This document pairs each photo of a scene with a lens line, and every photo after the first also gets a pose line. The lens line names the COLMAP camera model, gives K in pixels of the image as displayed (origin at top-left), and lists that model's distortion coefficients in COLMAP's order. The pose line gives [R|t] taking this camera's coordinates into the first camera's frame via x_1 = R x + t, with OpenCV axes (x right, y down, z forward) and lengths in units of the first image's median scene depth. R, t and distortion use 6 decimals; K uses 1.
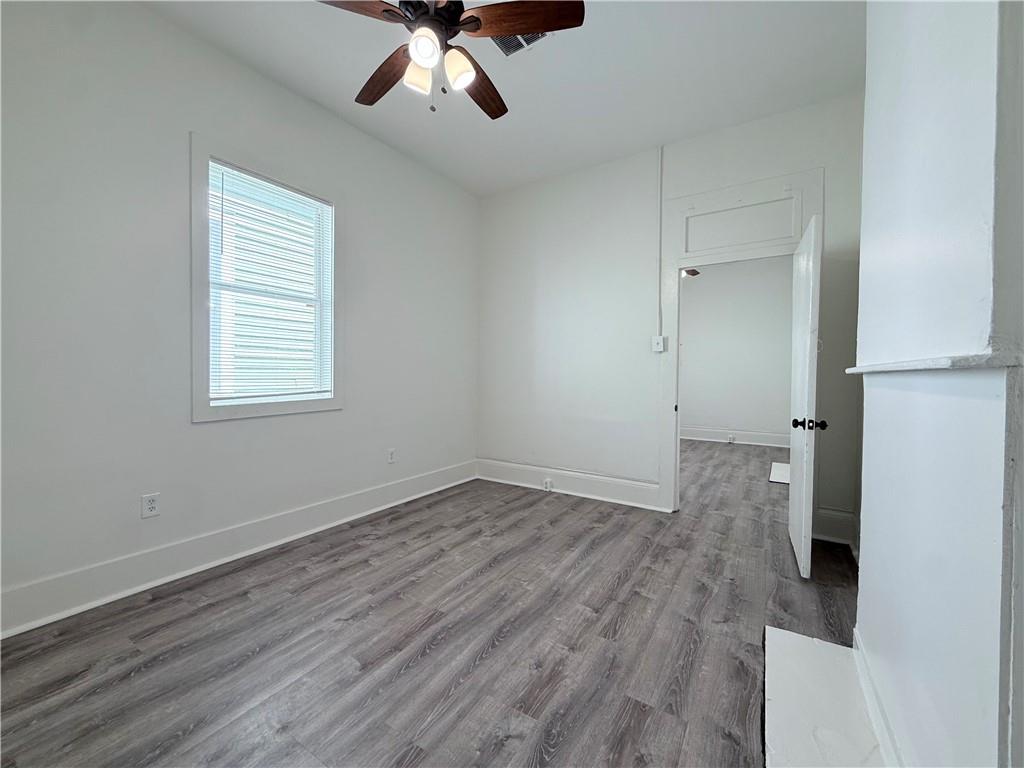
lens RADIAL K [[411.2, 0, 512.0], [0, 411.2, 384.0], [0, 0, 1]] dist [0.000490, 0.000014]
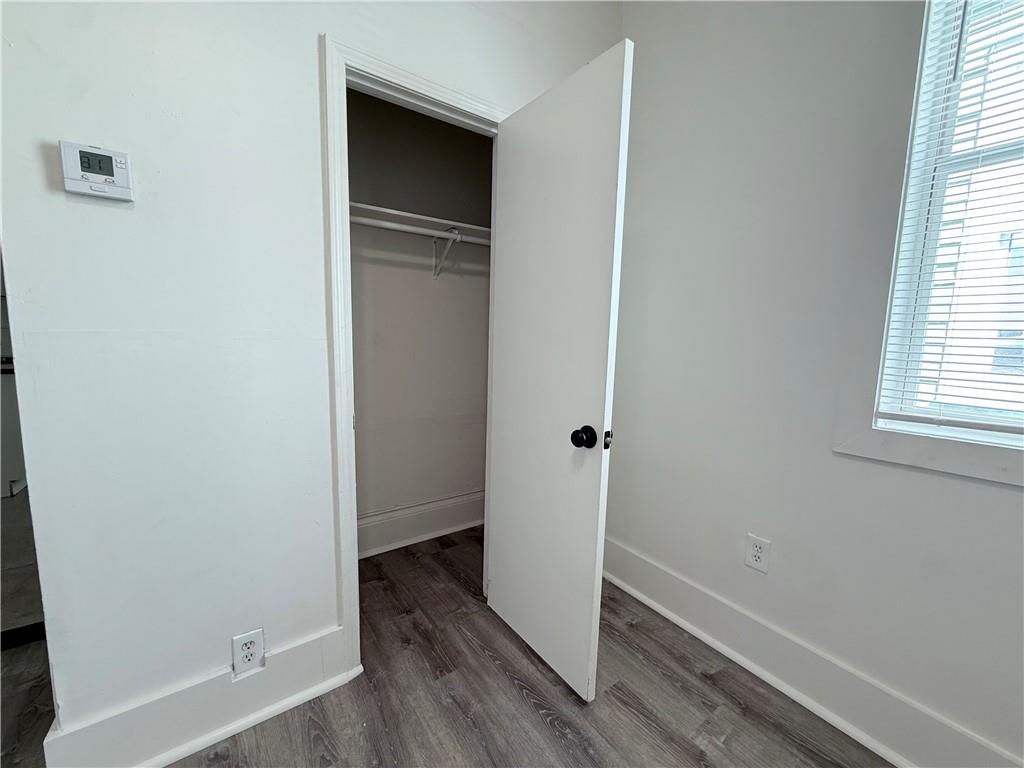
lens RADIAL K [[411.2, 0, 512.0], [0, 411.2, 384.0], [0, 0, 1]] dist [0.000490, 0.000014]
pose [[-0.378329, 0.097154, -0.920559, -0.136290], [-0.045190, 0.991353, 0.123197, -0.043269], [0.924567, 0.088209, -0.370668, 0.861456]]
